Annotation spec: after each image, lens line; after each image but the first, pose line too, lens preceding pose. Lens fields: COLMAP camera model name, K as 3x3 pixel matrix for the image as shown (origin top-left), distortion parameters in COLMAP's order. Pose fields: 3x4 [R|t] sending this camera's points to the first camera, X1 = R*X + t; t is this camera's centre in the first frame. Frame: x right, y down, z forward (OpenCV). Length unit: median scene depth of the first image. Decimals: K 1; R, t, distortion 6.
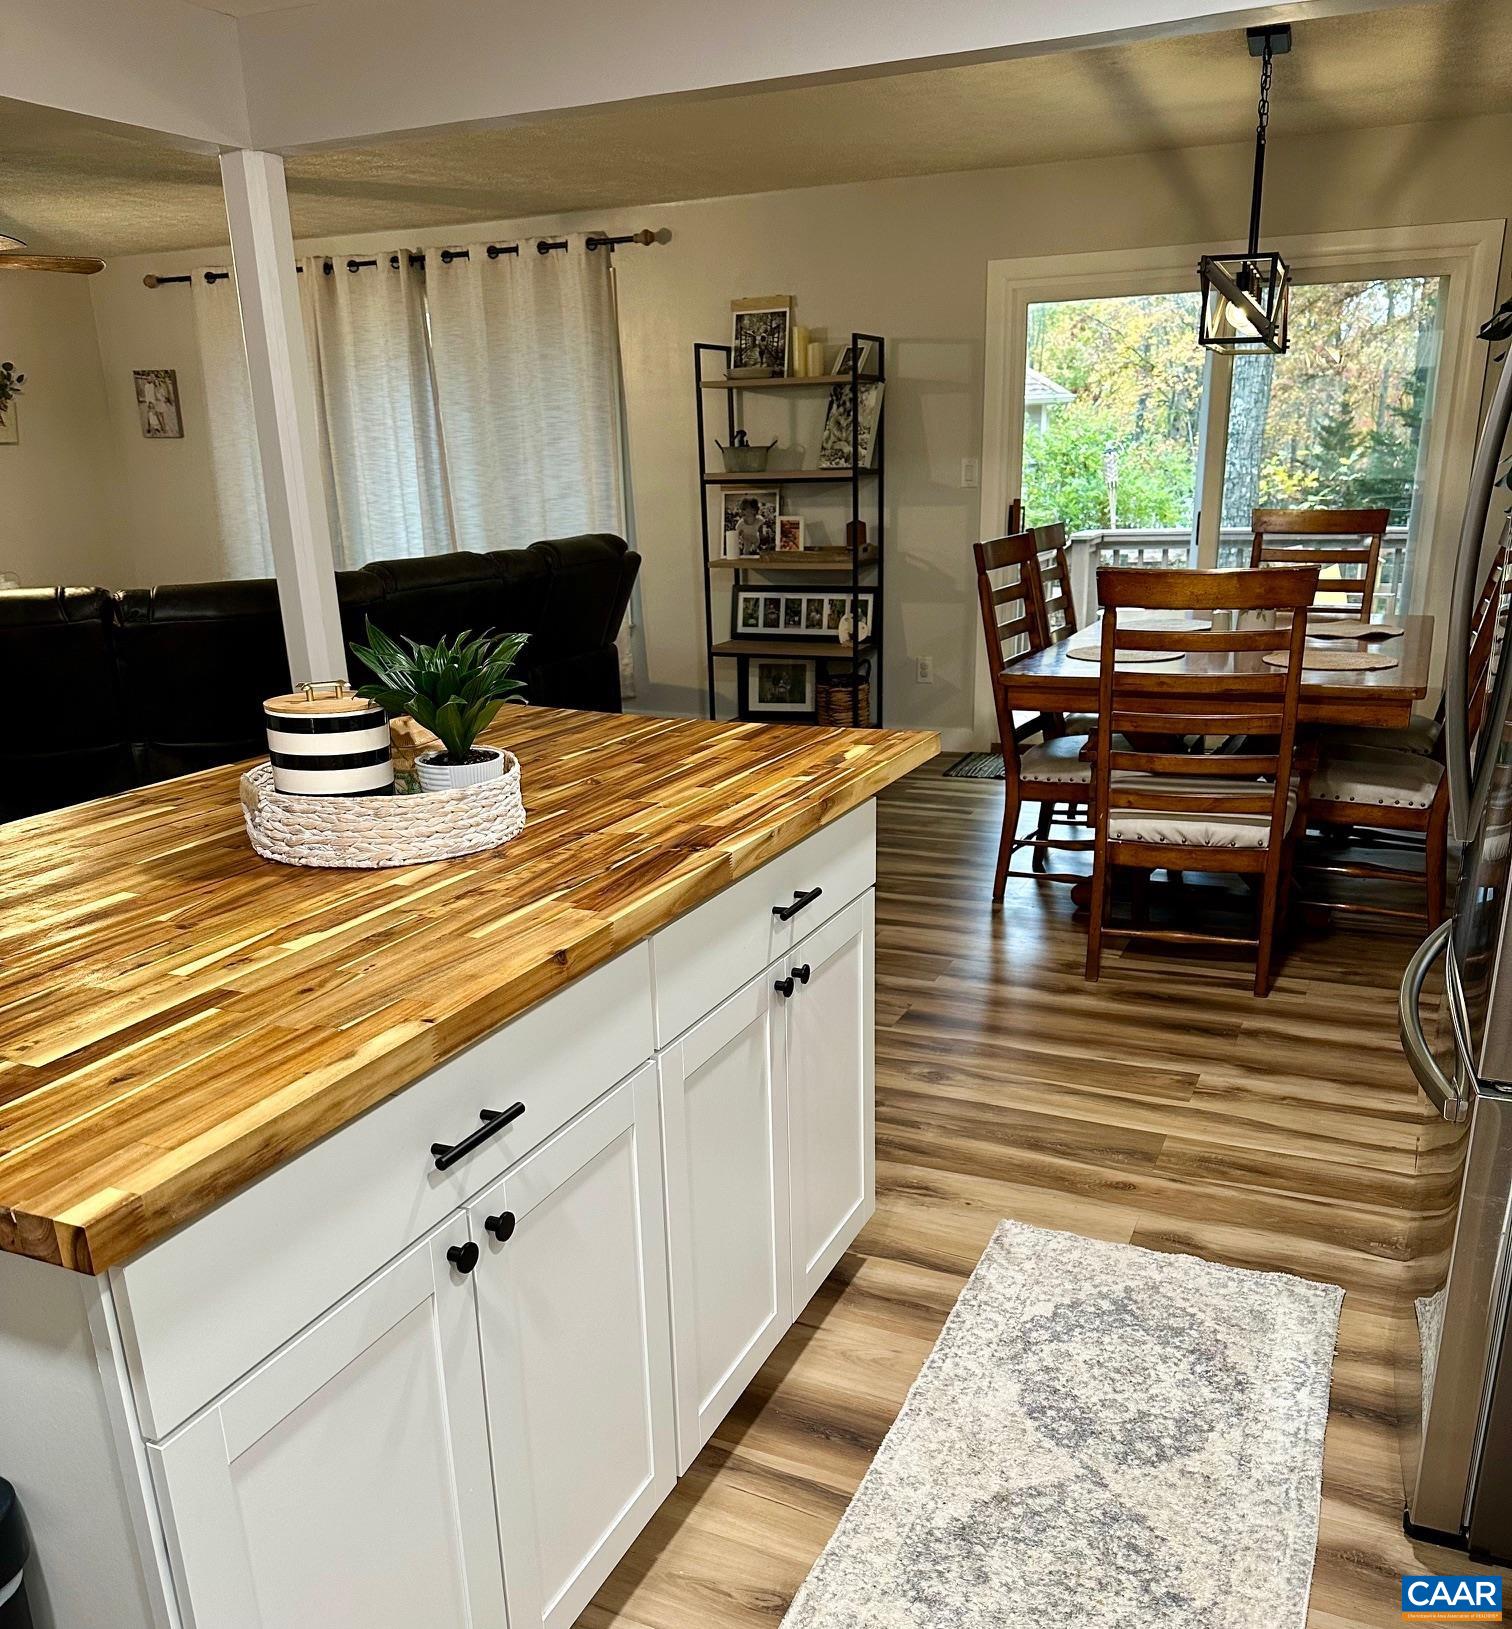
lens RADIAL K [[1444.3, 0, 756.0], [0, 1444.3, 814.5], [0, 0, 1]] dist [-0.007936, -0.007084]
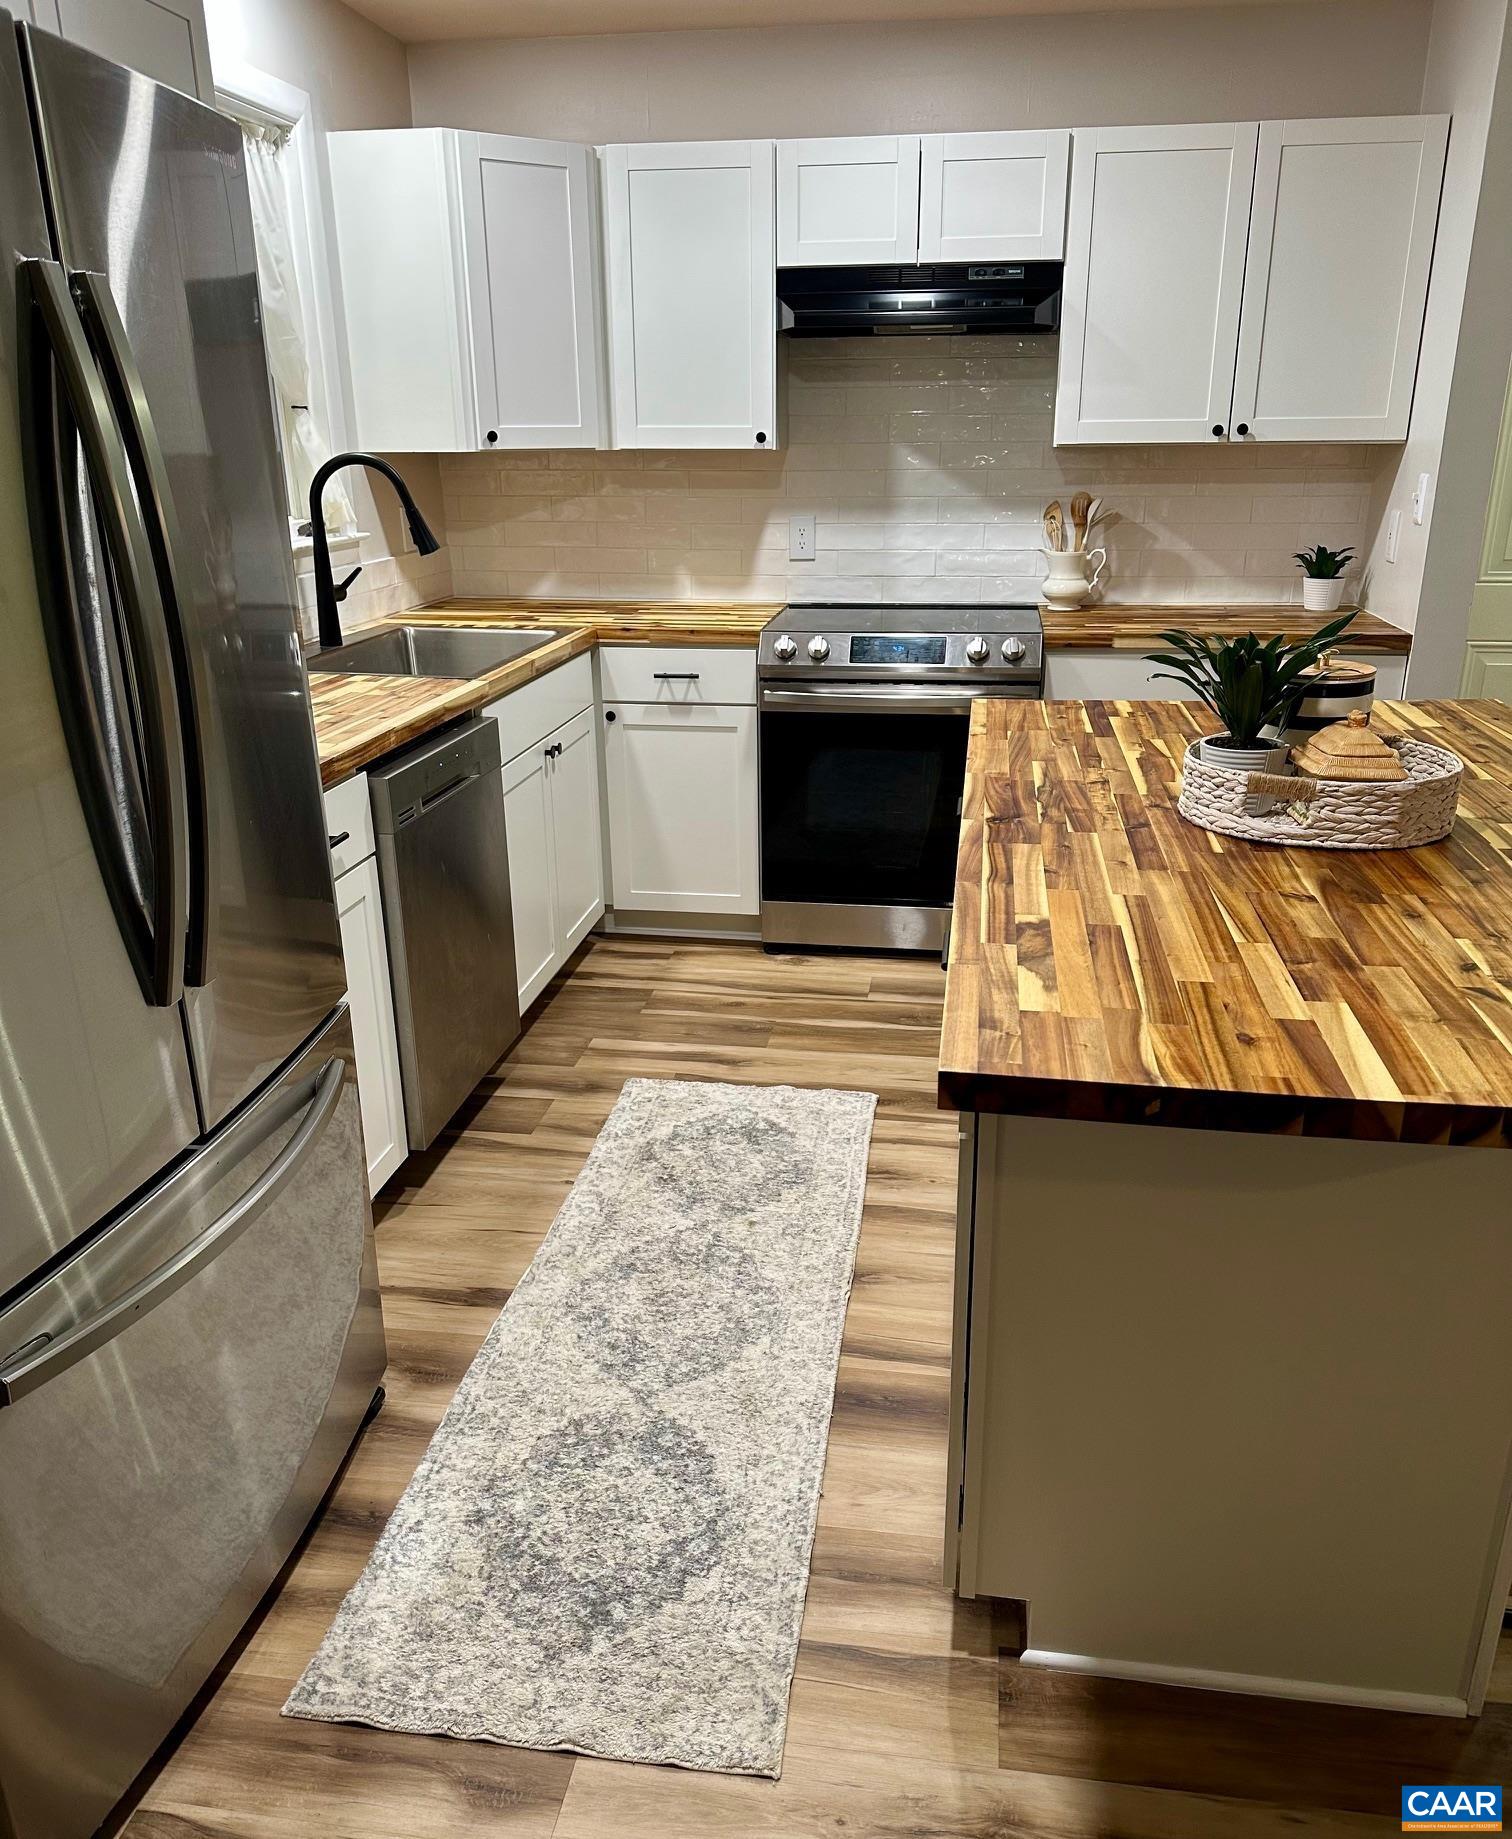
lens RADIAL K [[1446.2, 0, 753.7], [0, 1446.2, 988.7], [0, 0, 1]] dist [0.145212, -0.348987]
pose [[-0.962807, 0.123737, -0.240191, 0.354298], [-0.035330, 0.823682, 0.565950, -0.414842], [0.267870, 0.553387, -0.788675, 1.609532]]
